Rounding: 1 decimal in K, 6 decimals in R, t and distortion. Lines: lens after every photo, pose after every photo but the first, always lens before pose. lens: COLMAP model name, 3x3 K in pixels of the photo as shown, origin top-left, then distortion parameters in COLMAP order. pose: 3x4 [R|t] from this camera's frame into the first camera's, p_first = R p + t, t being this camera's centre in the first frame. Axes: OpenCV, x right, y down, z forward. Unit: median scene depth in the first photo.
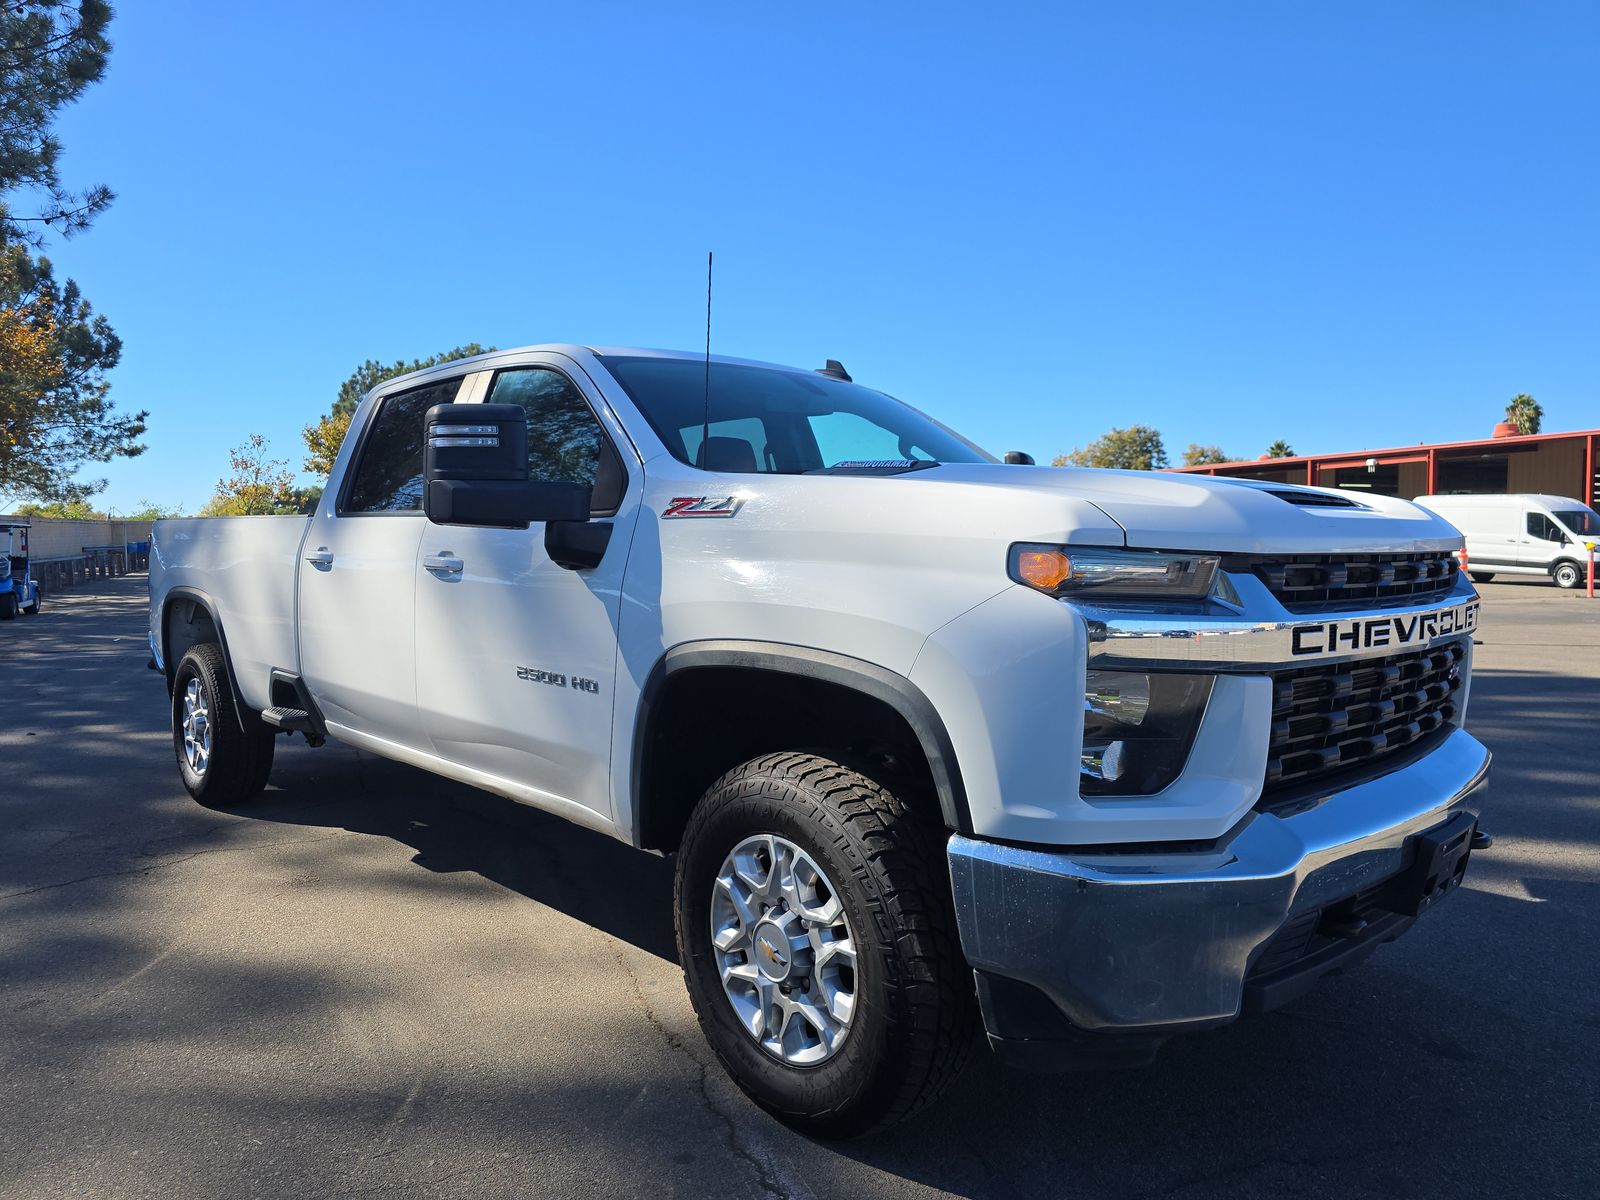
lens RADIAL K [[1086.4, 0, 800.0], [0, 1086.4, 600.0], [0, 0, 1]] dist [0.022144, -0.050257]
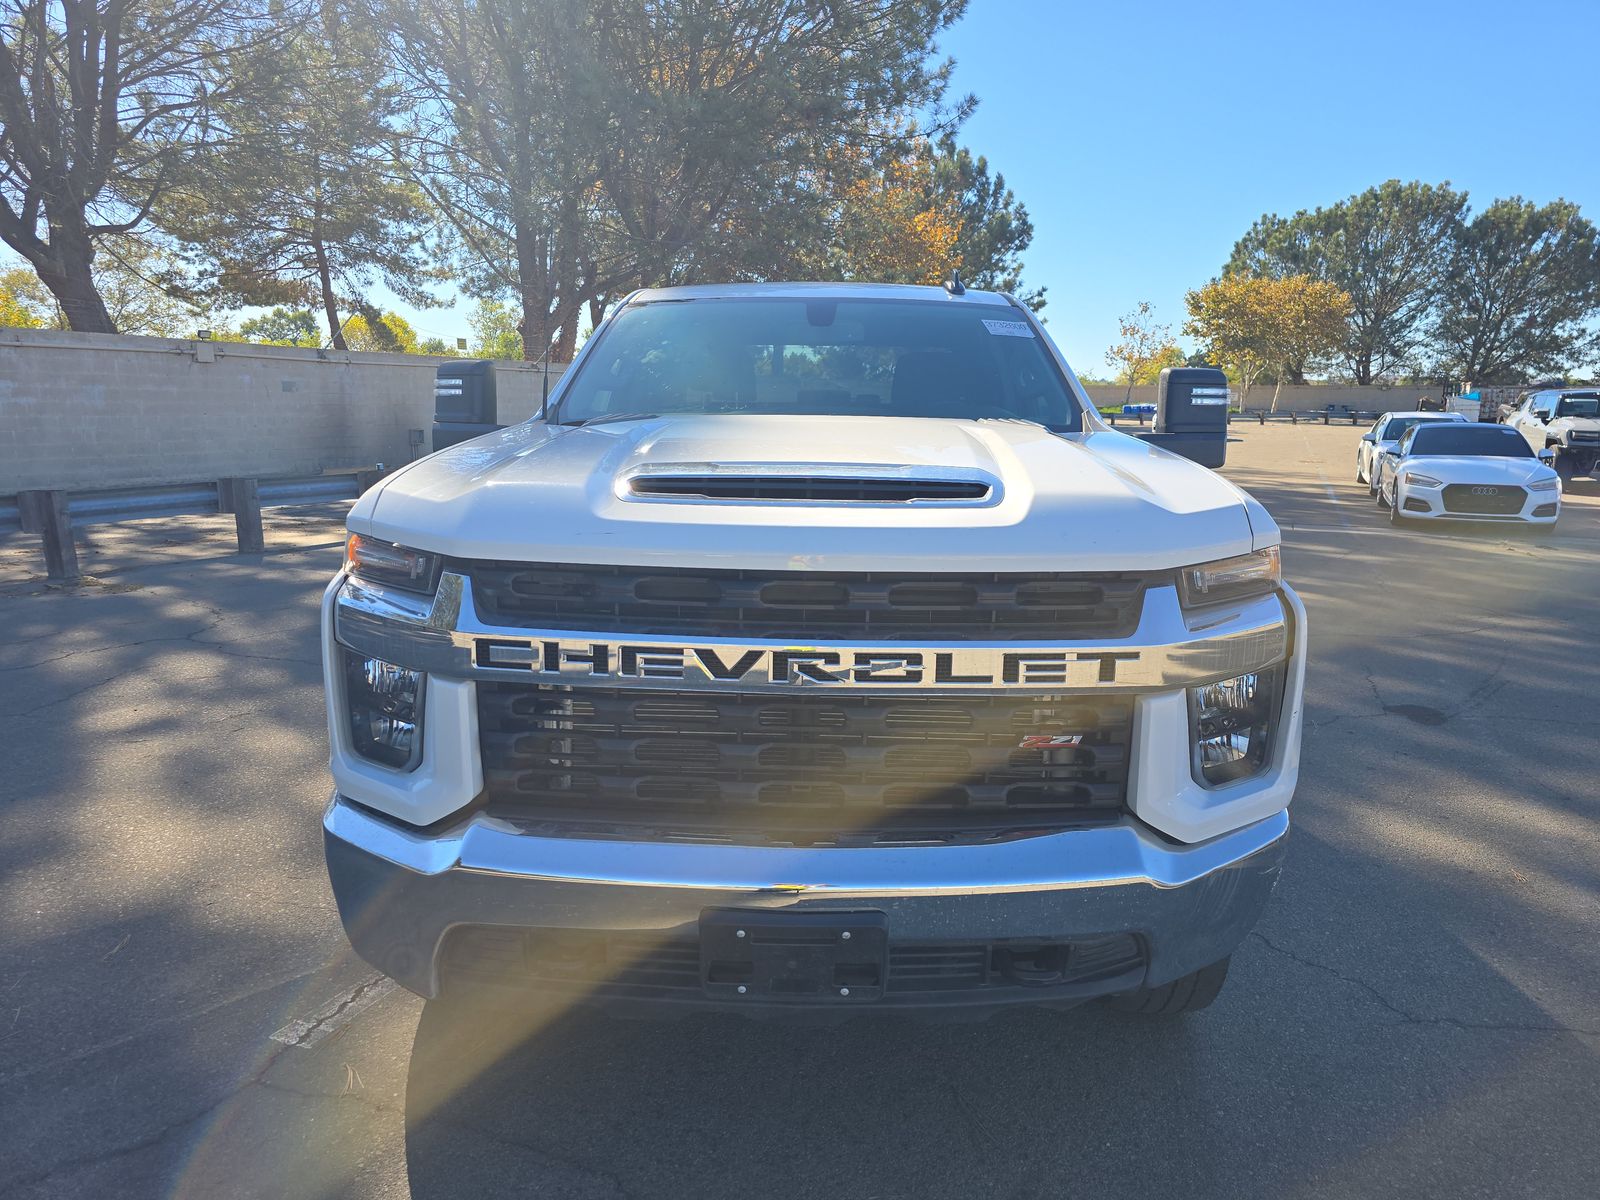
lens RADIAL K [[1086.4, 0, 800.0], [0, 1086.4, 600.0], [0, 0, 1]] dist [0.022144, -0.050257]
pose [[0.635077, 0.155221, -0.756693, 0.143765], [-0.052909, 0.986043, 0.157862, -0.017867], [0.770635, -0.060219, 0.634425, 0.065905]]
